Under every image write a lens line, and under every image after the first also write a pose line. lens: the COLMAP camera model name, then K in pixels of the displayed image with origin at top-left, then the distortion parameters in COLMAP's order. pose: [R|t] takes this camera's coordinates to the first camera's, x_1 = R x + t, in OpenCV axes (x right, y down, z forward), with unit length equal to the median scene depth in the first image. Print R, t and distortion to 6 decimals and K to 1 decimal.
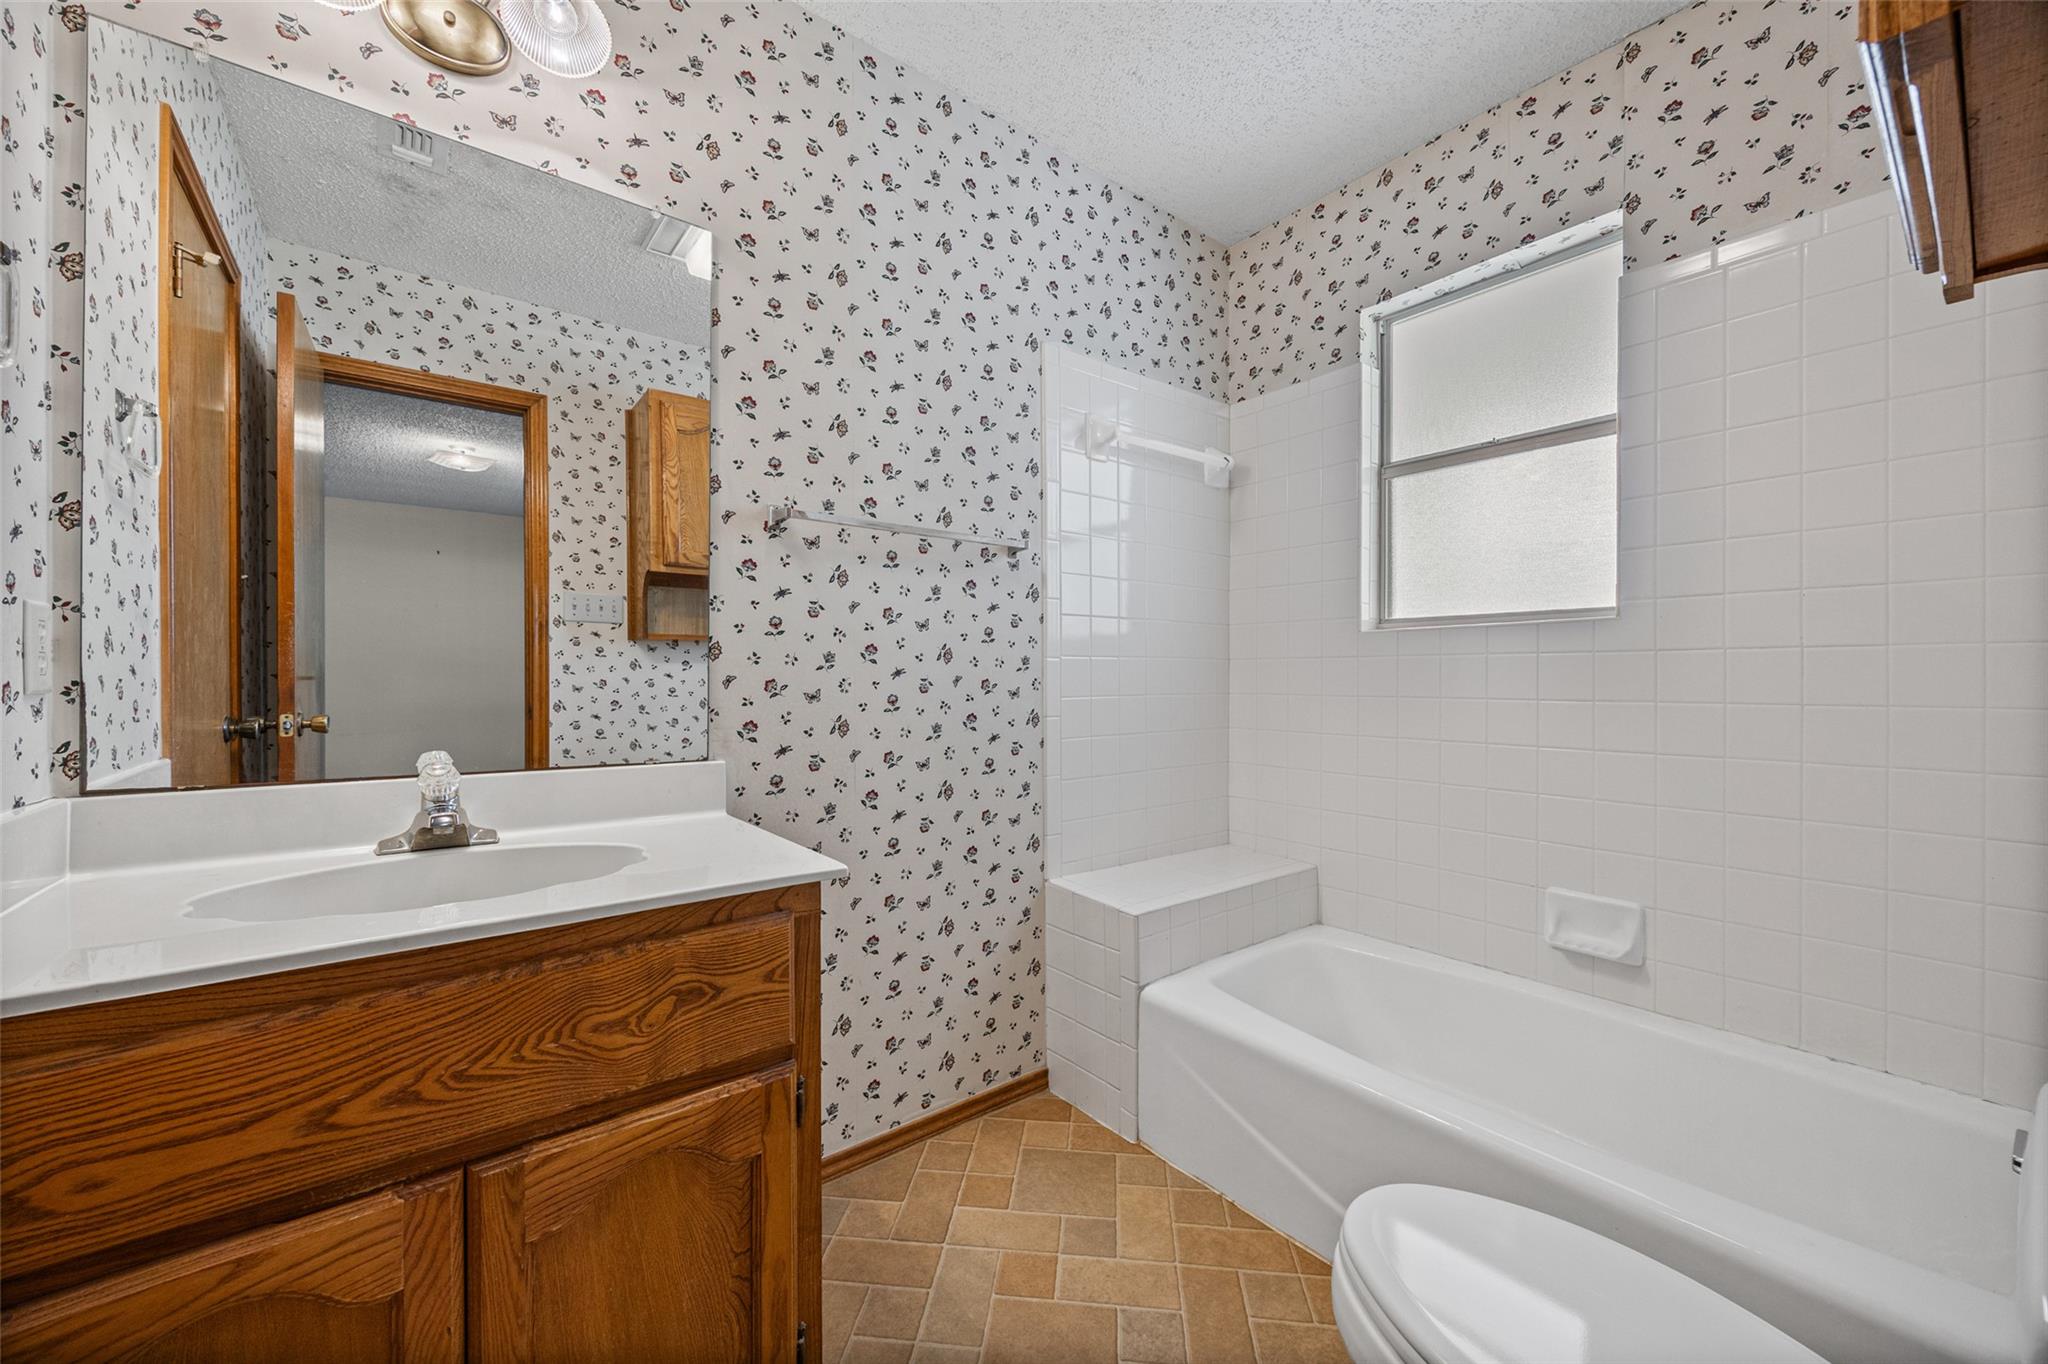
lens RADIAL K [[791.9, 0, 1024.8], [0, 791.9, 682.1], [0, 0, 1]] dist [-0.001443, -0.000186]
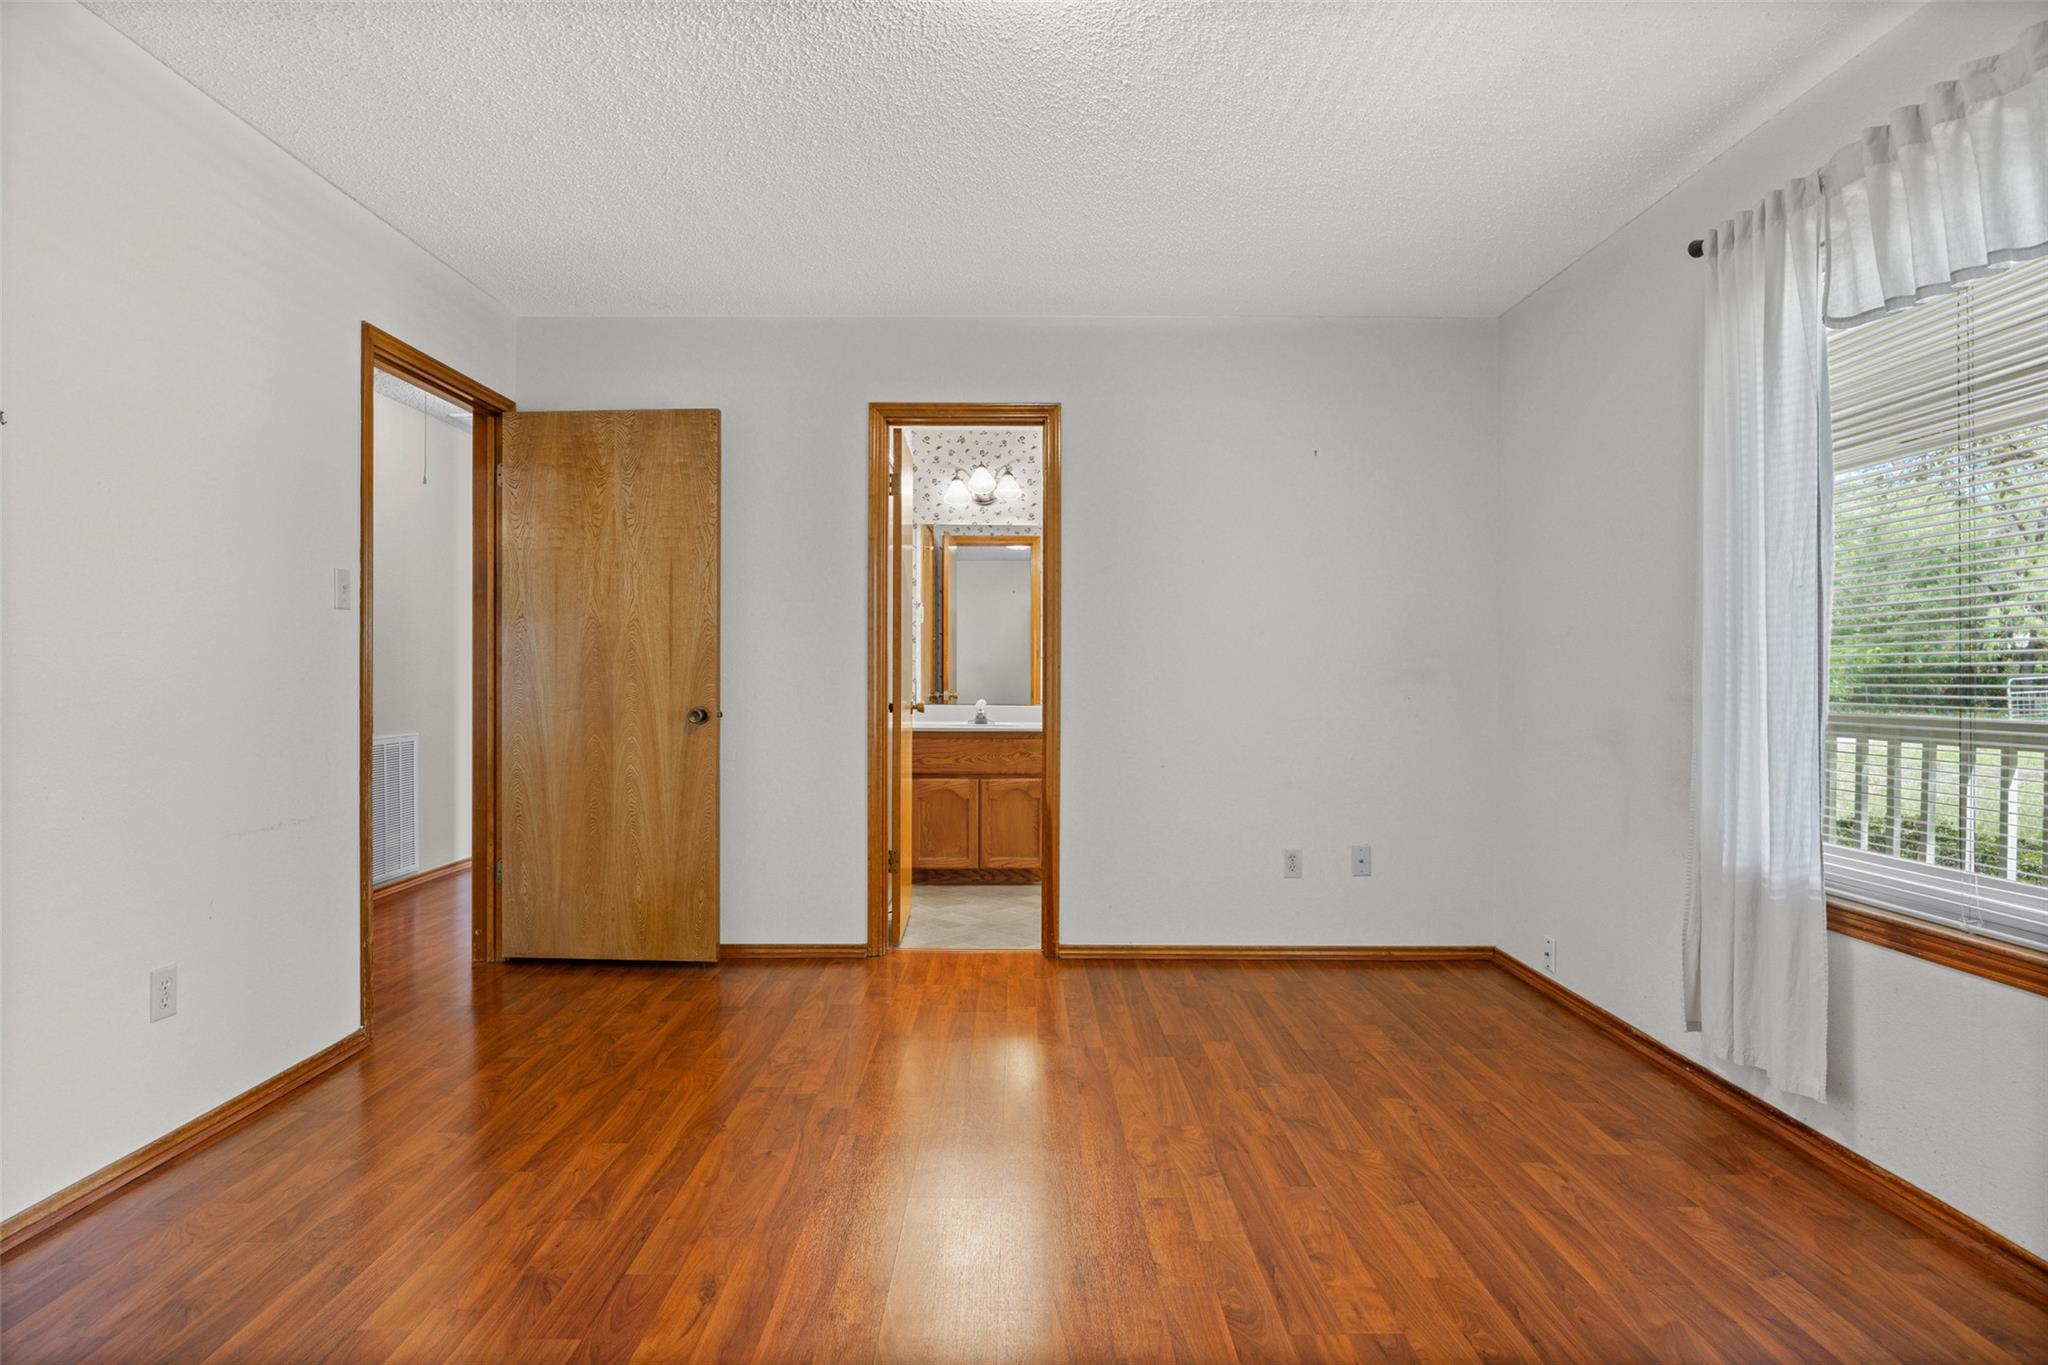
lens RADIAL K [[1127.7, 0, 1026.4], [0, 1127.7, 683.0], [0, 0, 1]] dist [0.001598, -0.003580]
pose [[0.788966, 0.007745, -0.614388, 3.473248], [-0.002256, 0.999950, 0.009709, -0.044435], [0.614432, -0.006274, 0.788945, -3.951217]]
